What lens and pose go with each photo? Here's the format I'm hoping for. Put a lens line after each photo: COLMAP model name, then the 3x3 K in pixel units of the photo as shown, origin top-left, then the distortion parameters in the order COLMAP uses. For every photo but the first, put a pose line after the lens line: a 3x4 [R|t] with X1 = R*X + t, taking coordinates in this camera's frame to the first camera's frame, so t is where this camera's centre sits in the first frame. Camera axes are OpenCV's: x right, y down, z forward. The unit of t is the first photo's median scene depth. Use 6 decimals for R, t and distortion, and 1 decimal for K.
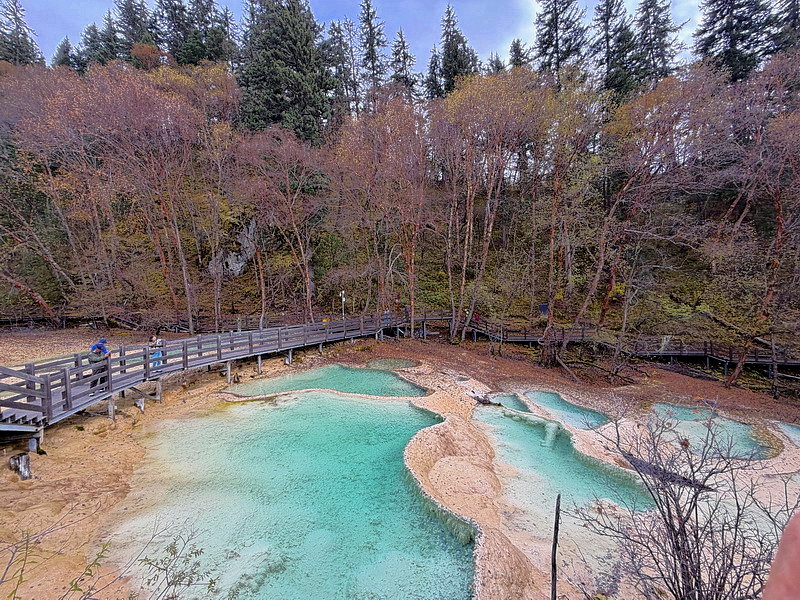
lens RADIAL K [[318.4, 0, 398.2], [0, 318.4, 299.5], [0, 0, 1]] dist [-0.000587, 0.000000]
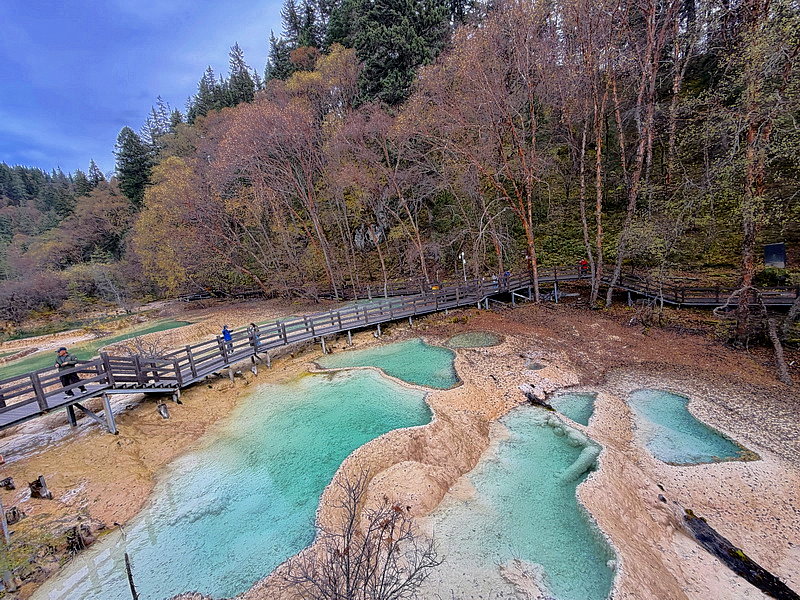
lens RADIAL K [[330.0, 0, 399.3], [0, 330.0, 301.2], [0, 0, 1]] dist [0.001669, -0.000010]
pose [[0.841474, -0.008140, -0.540236, 0.314791], [0.102300, 0.984200, 0.144514, -0.072534], [0.530524, -0.176871, 0.829012, 0.091616]]
